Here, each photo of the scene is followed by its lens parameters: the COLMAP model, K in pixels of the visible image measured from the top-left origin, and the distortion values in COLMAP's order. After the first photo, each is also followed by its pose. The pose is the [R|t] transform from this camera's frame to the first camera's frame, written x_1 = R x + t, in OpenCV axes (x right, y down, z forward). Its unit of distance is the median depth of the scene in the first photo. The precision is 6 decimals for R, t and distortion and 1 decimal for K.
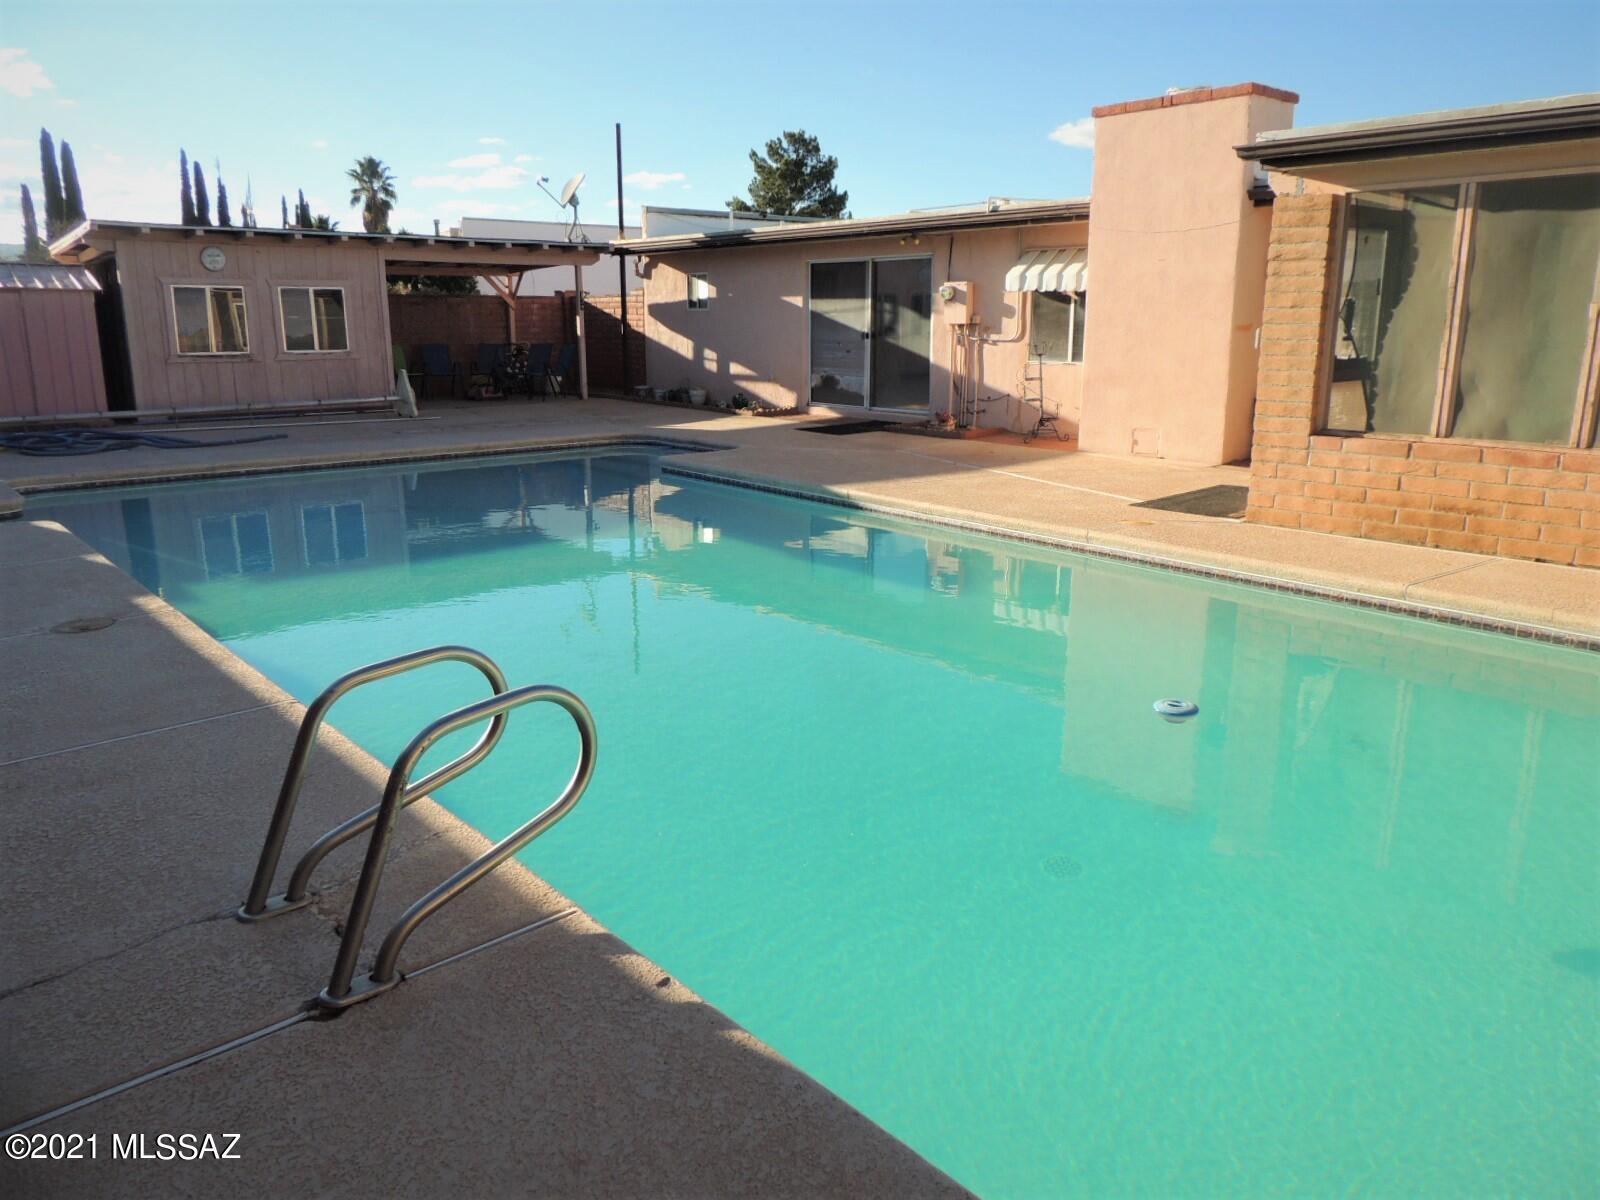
lens RADIAL K [[1135.4, 0, 801.6], [0, 1135.4, 600.9], [0, 0, 1]] dist [-0.024840, 0.006583]
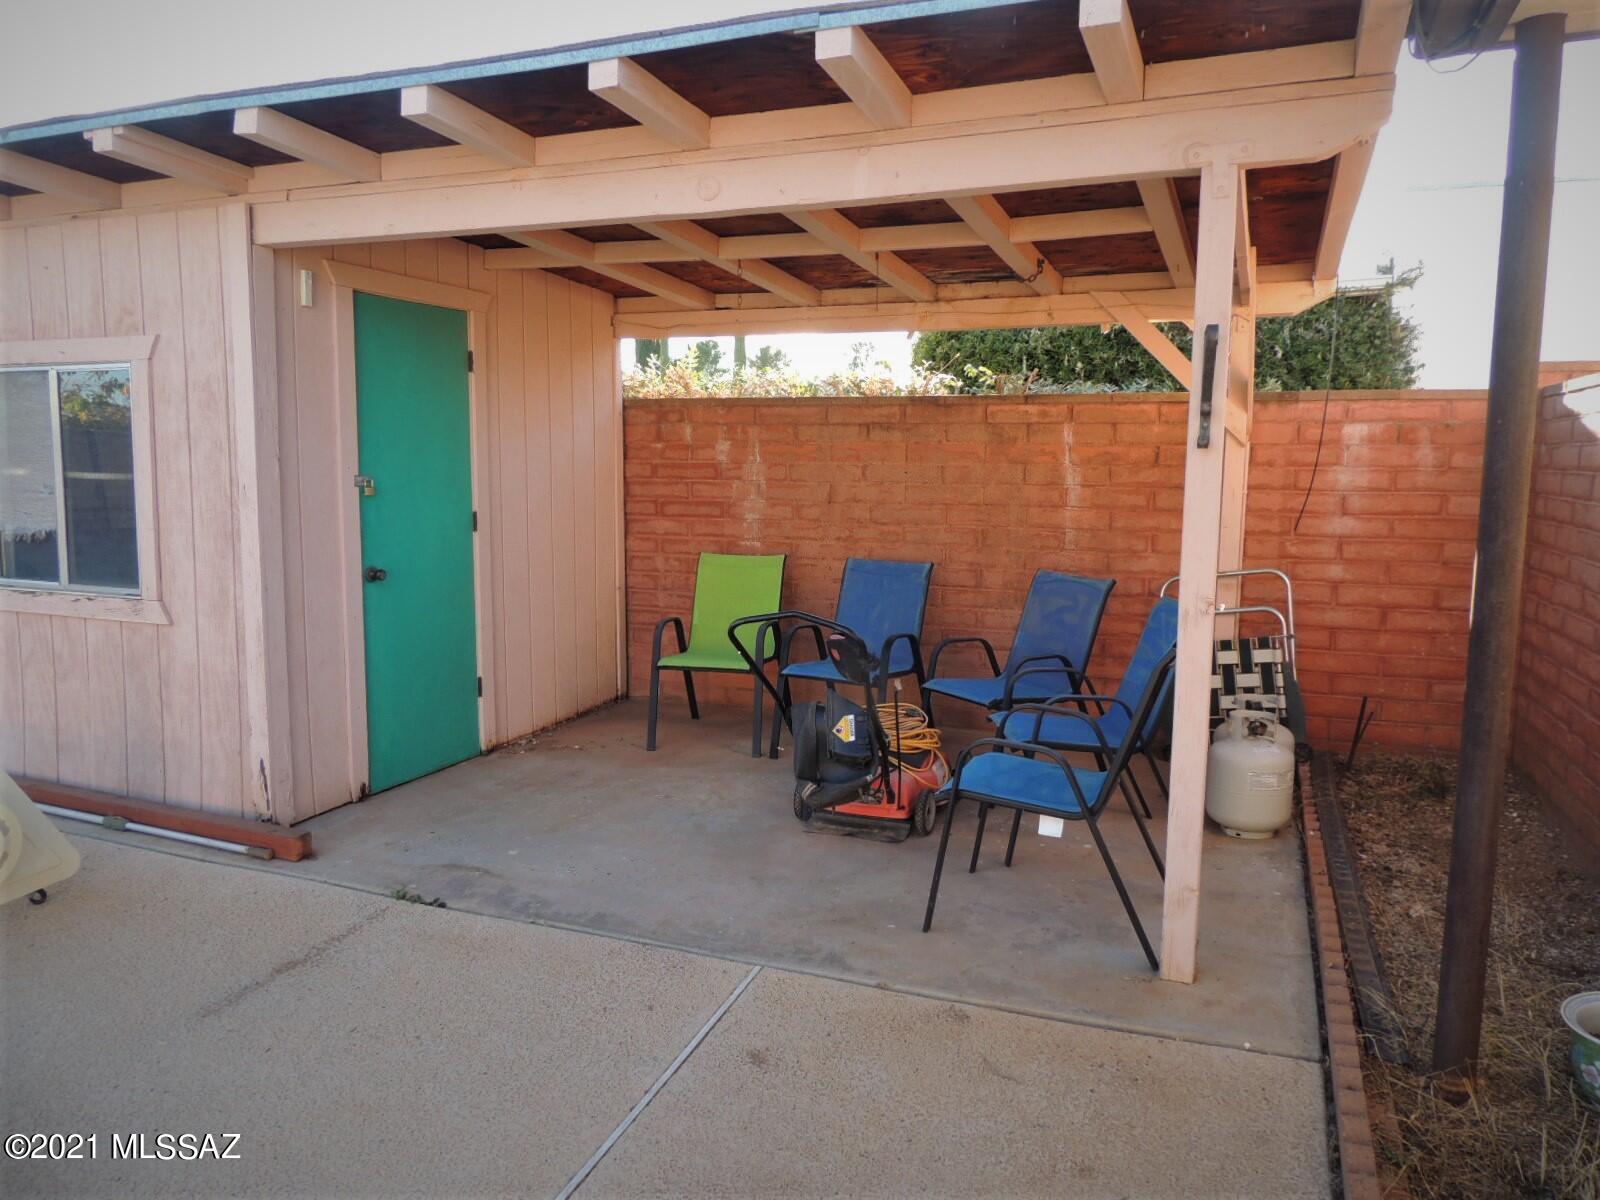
lens RADIAL K [[1135.4, 0, 799.3], [0, 1135.4, 597.6], [0, 0, 1]] dist [-0.024840, 0.006583]
pose [[0.458227, 0.108174, -0.882228, -0.074339], [-0.219402, 0.975618, 0.005669, -0.208601], [0.861331, 0.190965, 0.470788, 0.821586]]
